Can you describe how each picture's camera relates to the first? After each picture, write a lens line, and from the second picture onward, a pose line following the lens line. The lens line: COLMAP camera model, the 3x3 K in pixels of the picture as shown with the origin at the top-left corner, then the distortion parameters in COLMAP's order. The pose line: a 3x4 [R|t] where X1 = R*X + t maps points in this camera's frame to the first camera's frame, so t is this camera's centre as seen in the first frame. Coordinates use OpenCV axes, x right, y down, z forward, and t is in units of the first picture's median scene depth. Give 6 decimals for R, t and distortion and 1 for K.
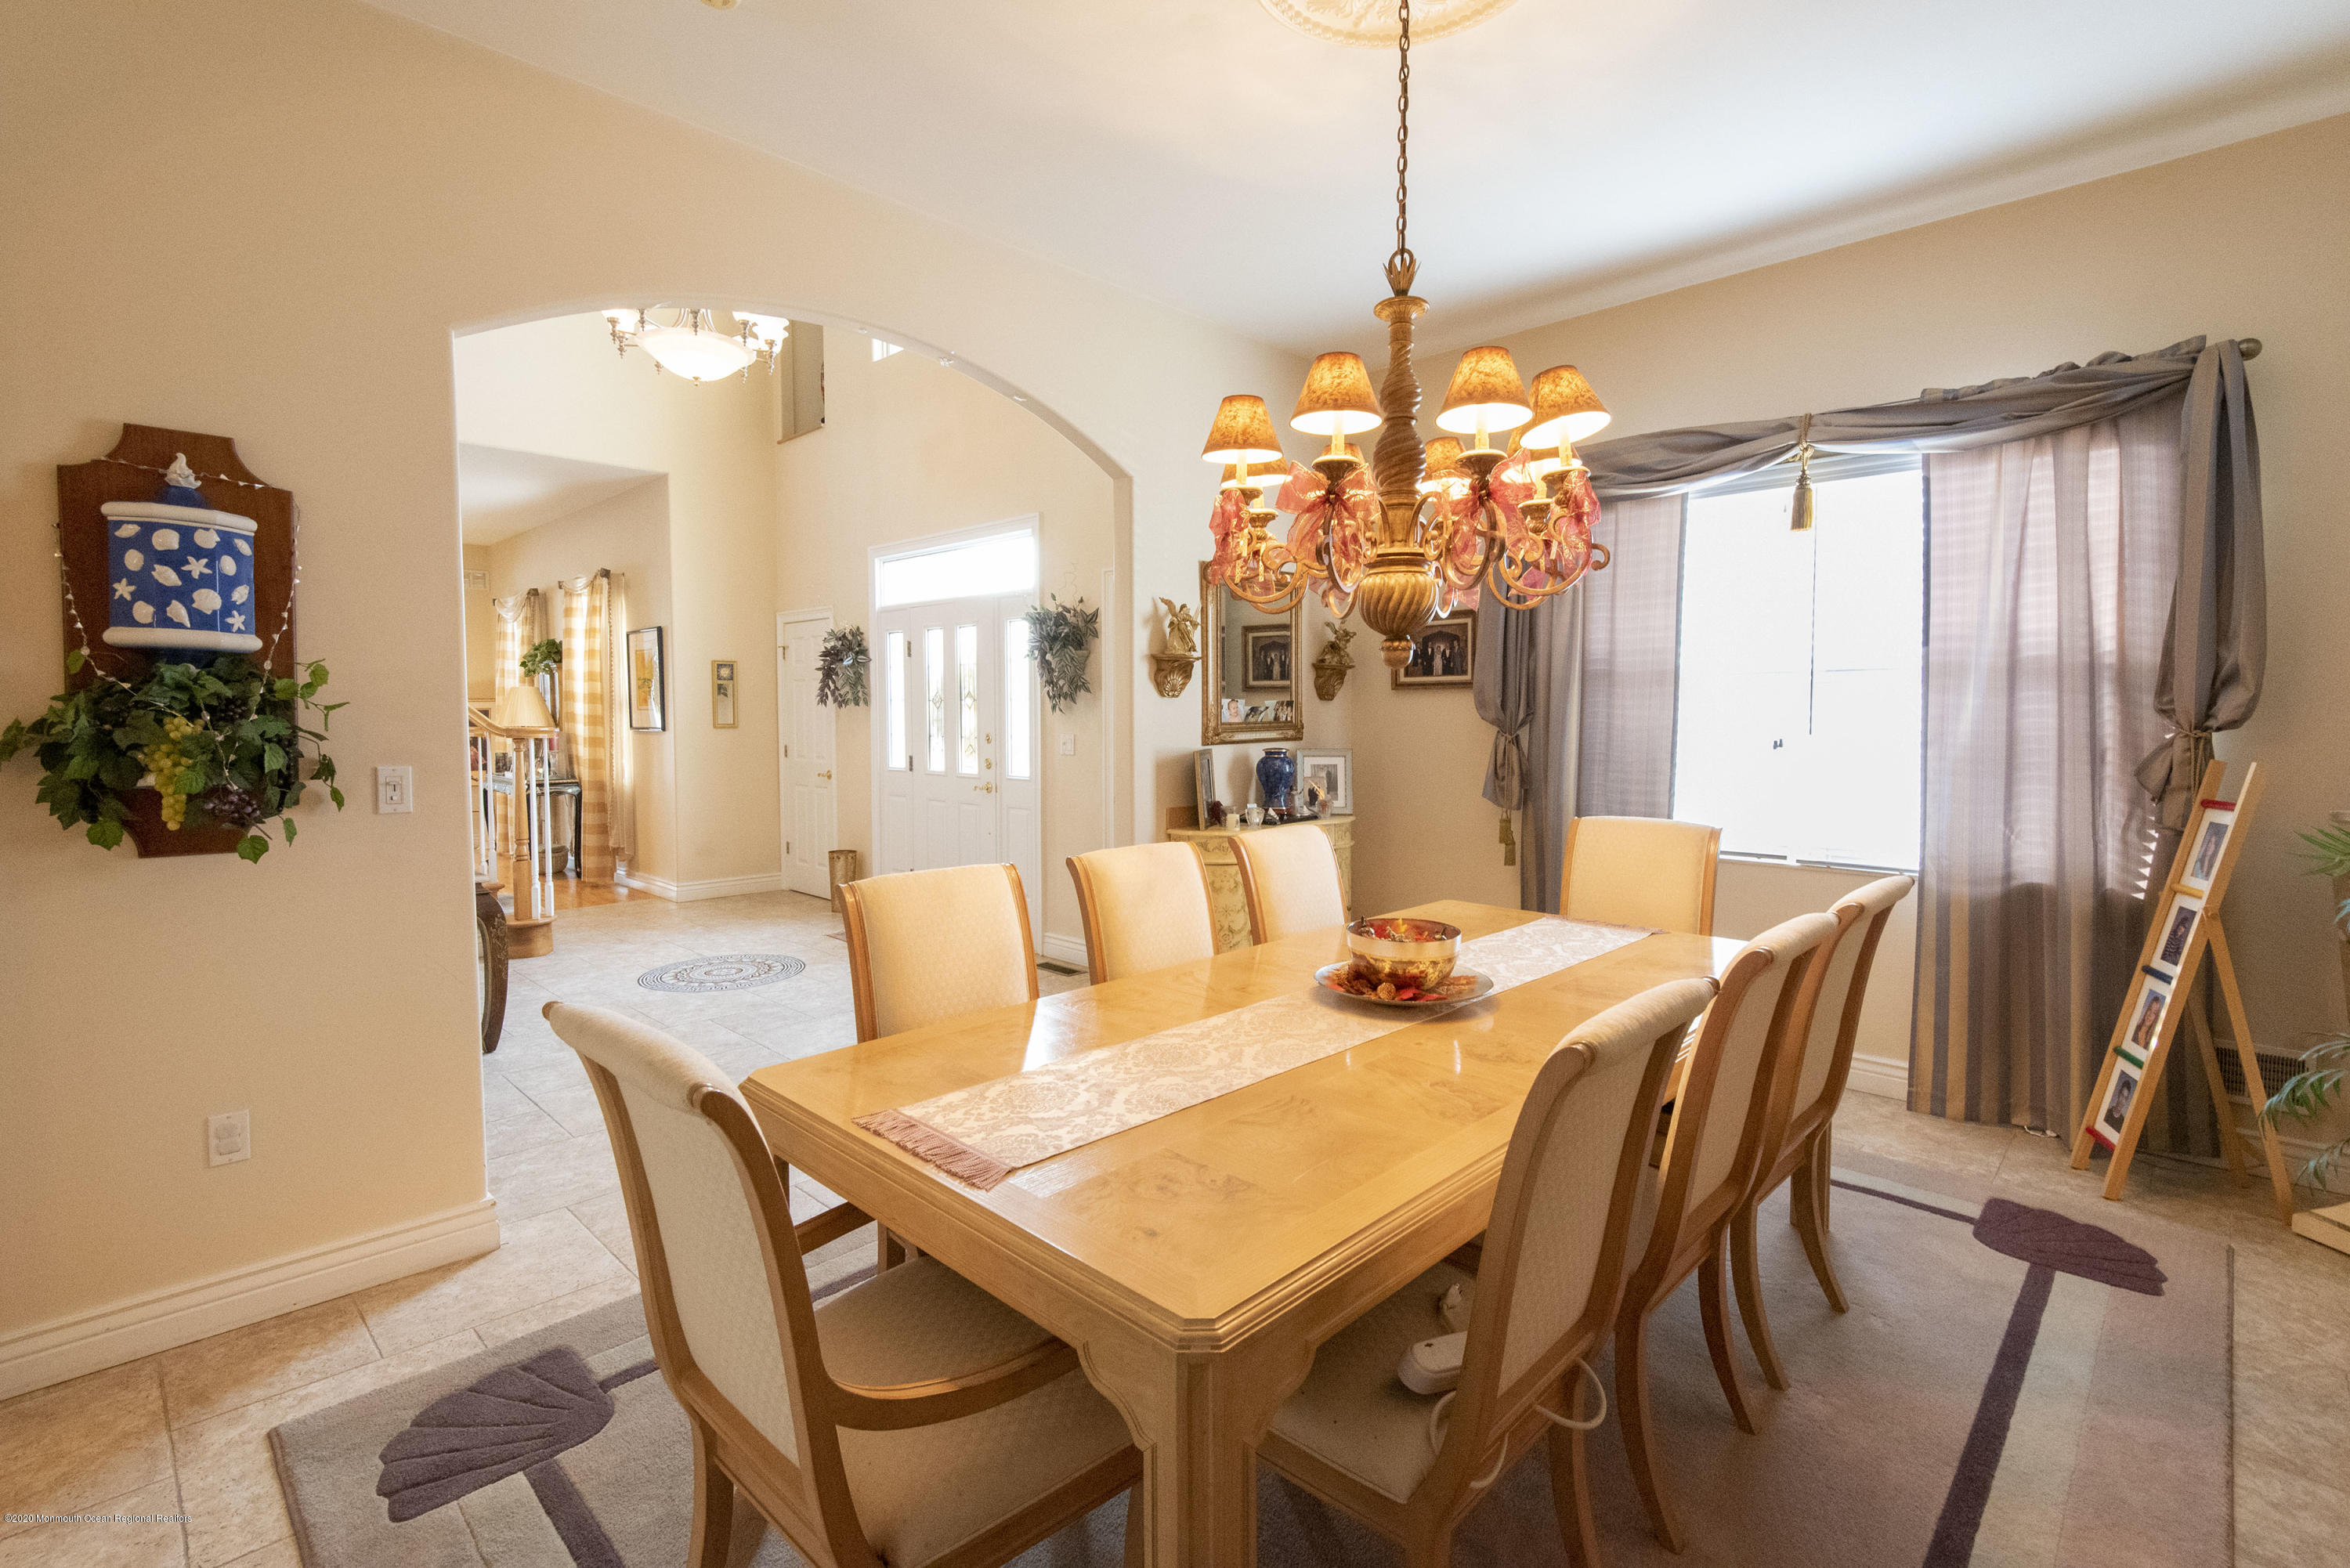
lens RADIAL K [[1084.3, 0, 1211.0], [0, 1084.3, 748.2], [0, 0, 1]] dist [-0.002121, -0.000216]
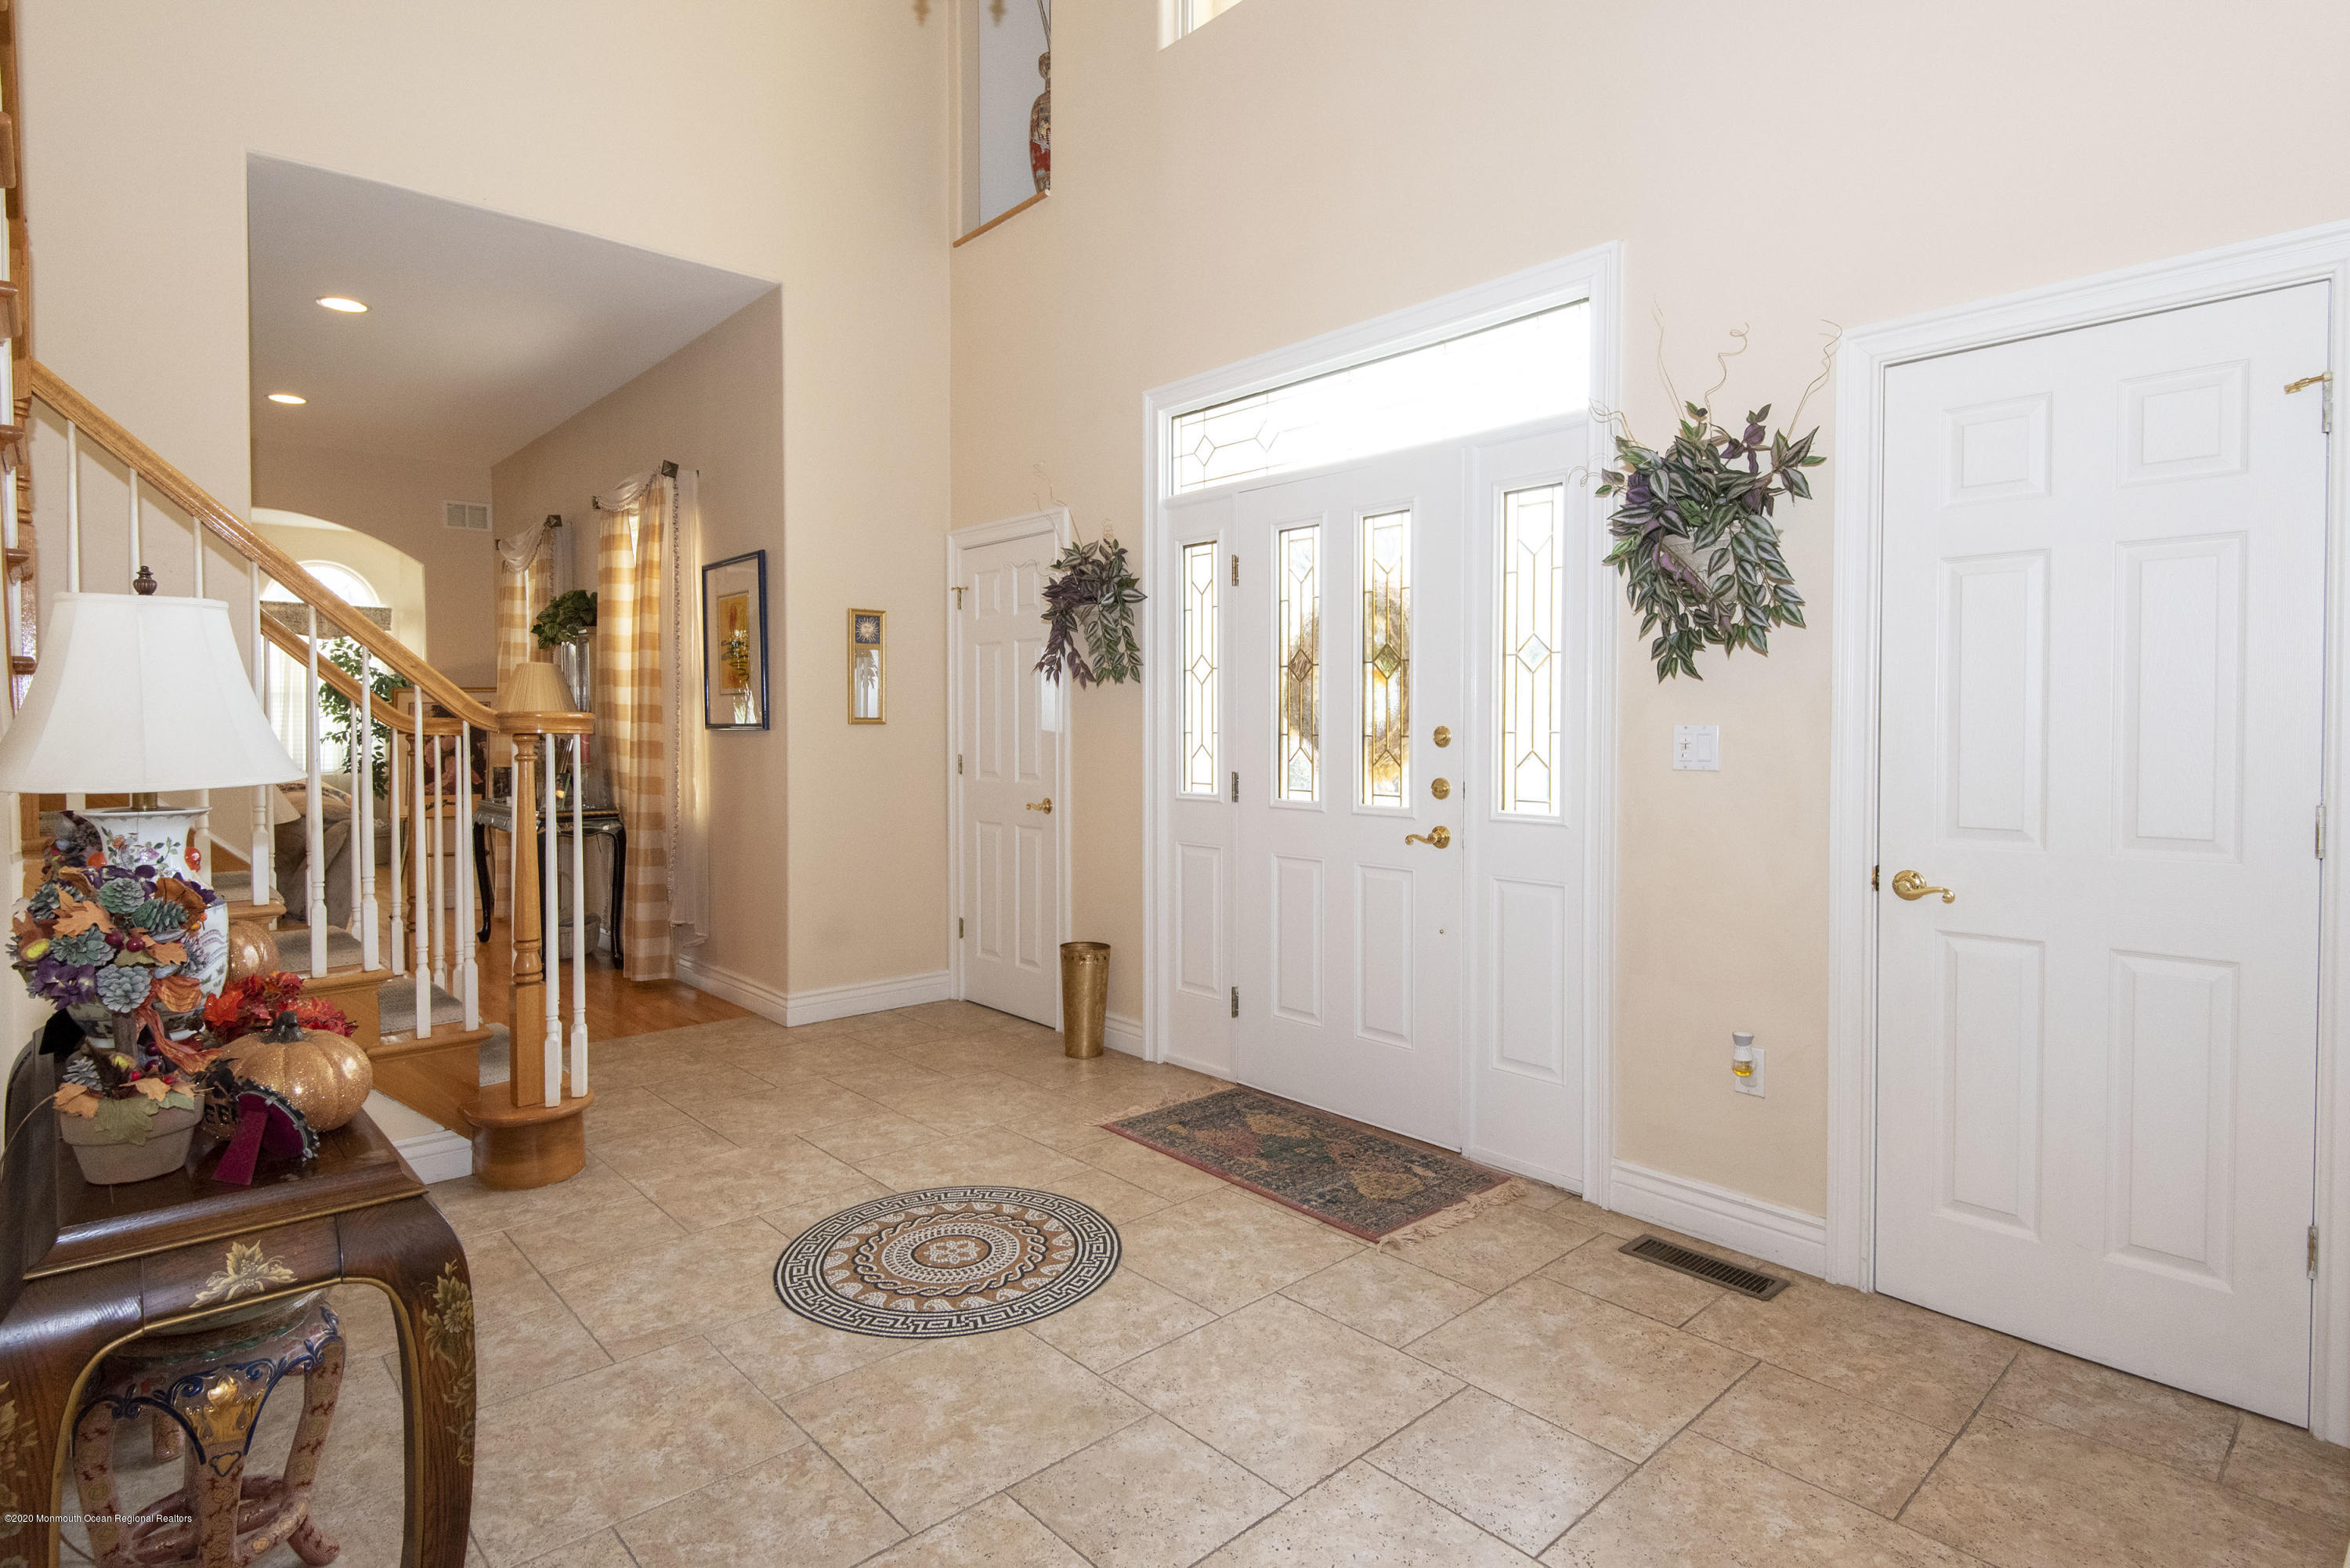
lens RADIAL K [[1191.6, 0, 1174.4], [0, 1191.6, 770.4], [0, 0, 1]] dist [0.003608, 0.000258]
pose [[0.997150, 0.010952, -0.074649, -0.239553], [-0.011852, 0.999862, -0.011632, 0.011896], [0.074512, 0.012483, 0.997142, 0.379388]]
